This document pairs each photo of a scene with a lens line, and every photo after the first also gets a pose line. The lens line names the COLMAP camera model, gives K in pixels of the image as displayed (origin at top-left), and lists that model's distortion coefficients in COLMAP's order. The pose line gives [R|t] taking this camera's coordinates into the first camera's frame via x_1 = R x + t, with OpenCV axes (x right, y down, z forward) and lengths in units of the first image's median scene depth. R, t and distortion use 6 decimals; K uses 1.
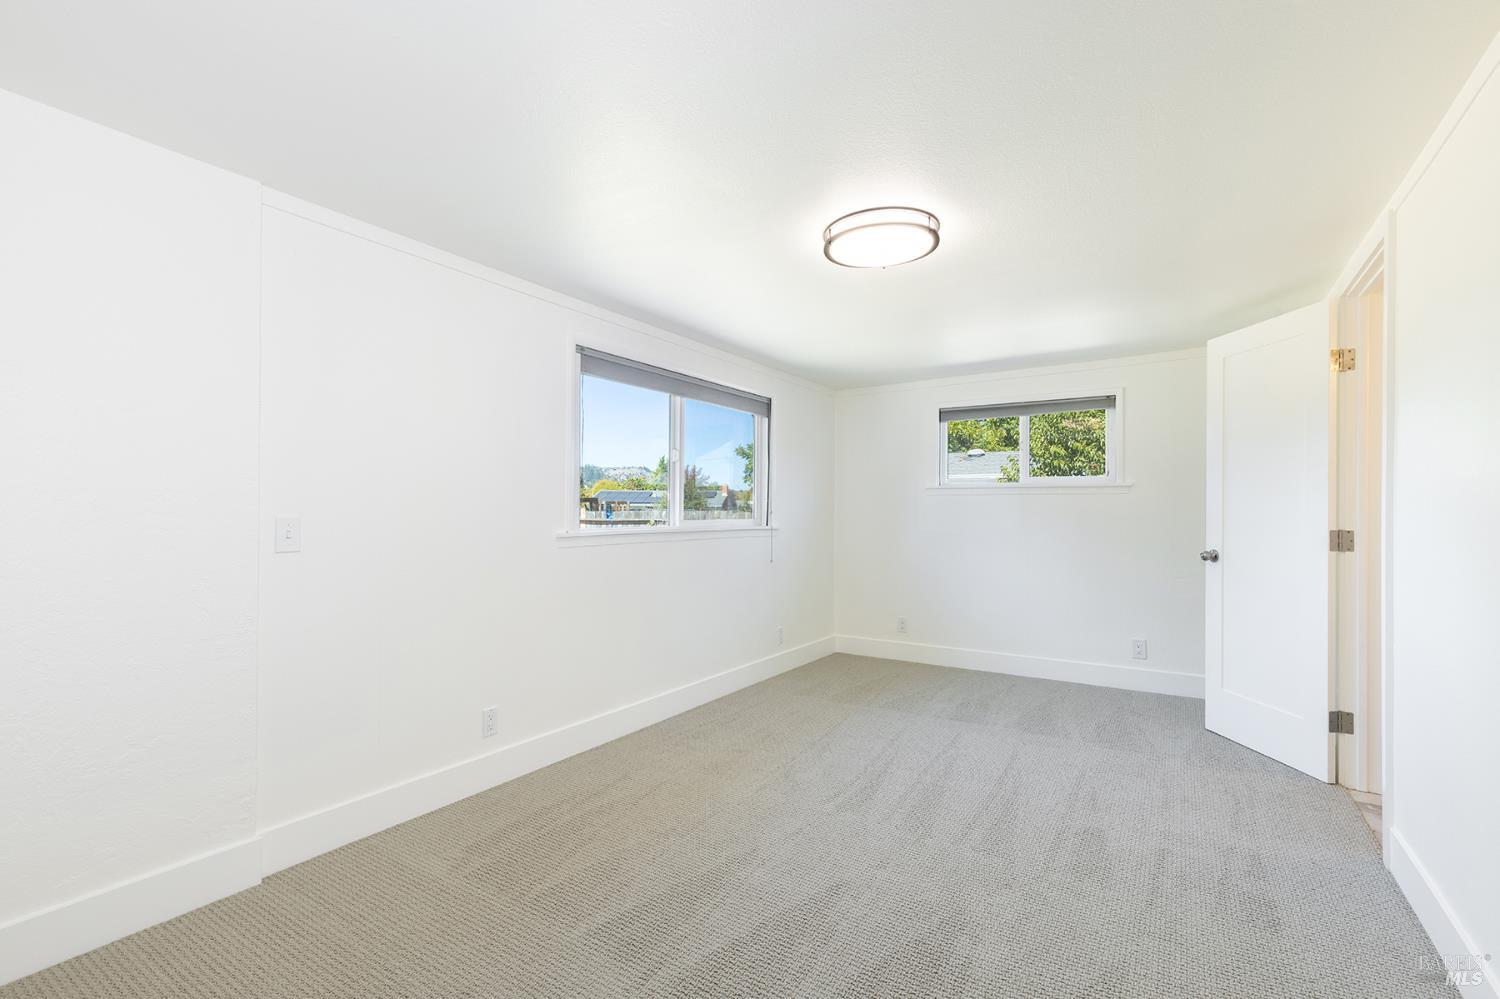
lens RADIAL K [[675.6, 0, 756.5], [0, 675.6, 502.7], [0, 0, 1]] dist [0.008559, -0.001022]
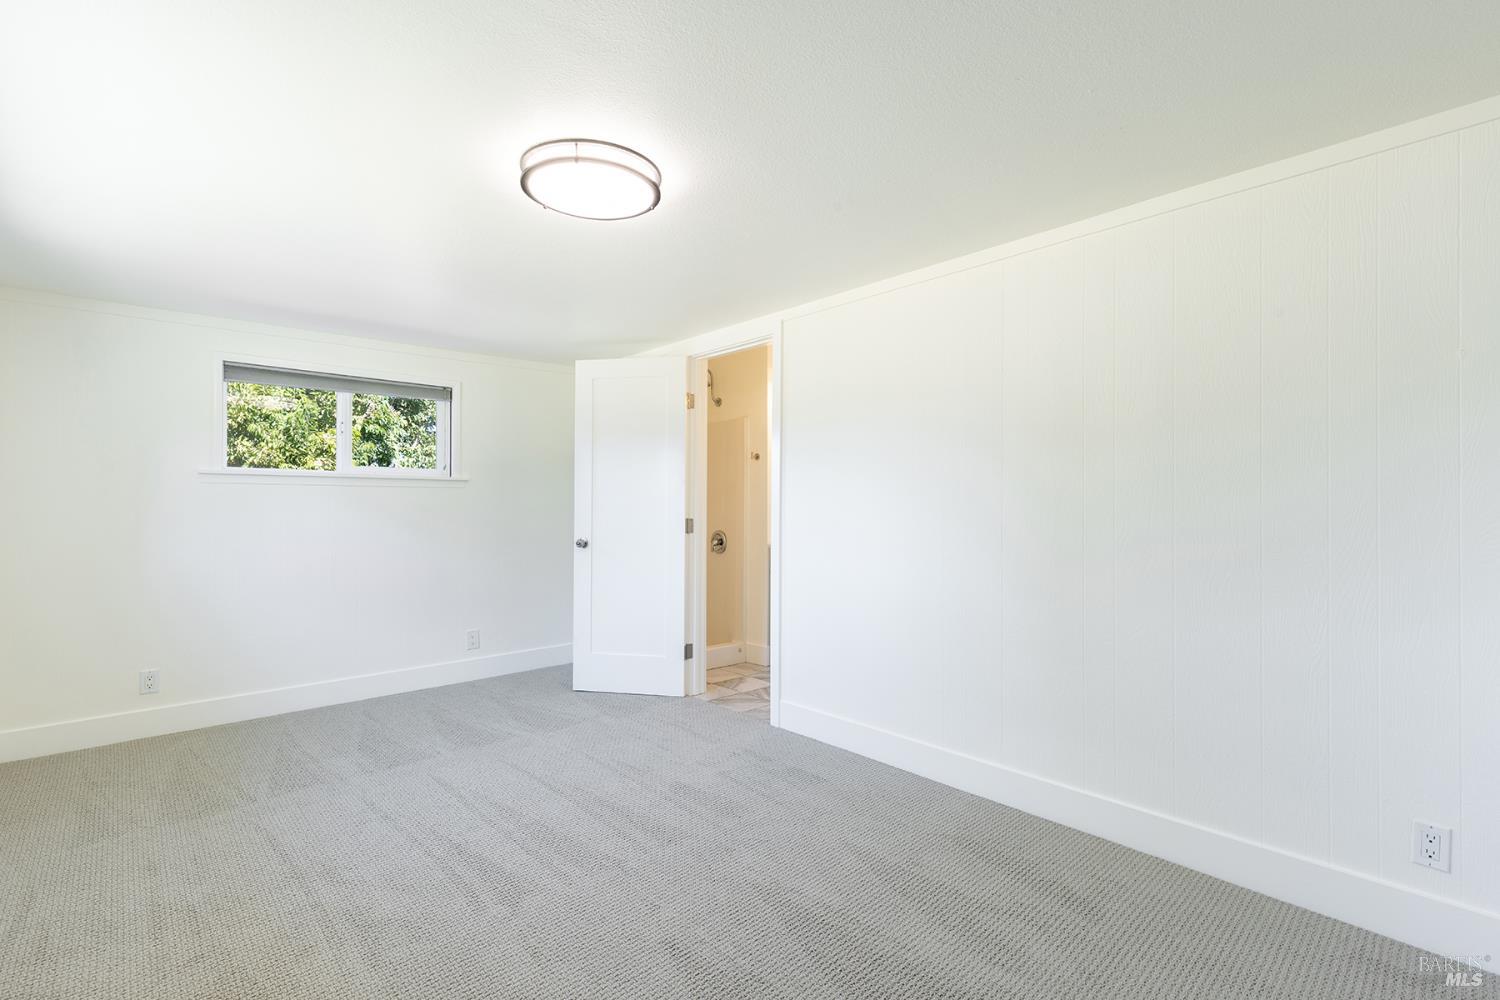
lens RADIAL K [[675.6, 0, 752.0], [0, 675.6, 504.1], [0, 0, 1]] dist [0.008559, -0.001022]
pose [[0.255347, -0.000990, 0.966849, -0.395634], [-0.009657, 0.999947, 0.003575, 0.002710], [-0.966801, -0.010249, 0.255324, 0.406031]]
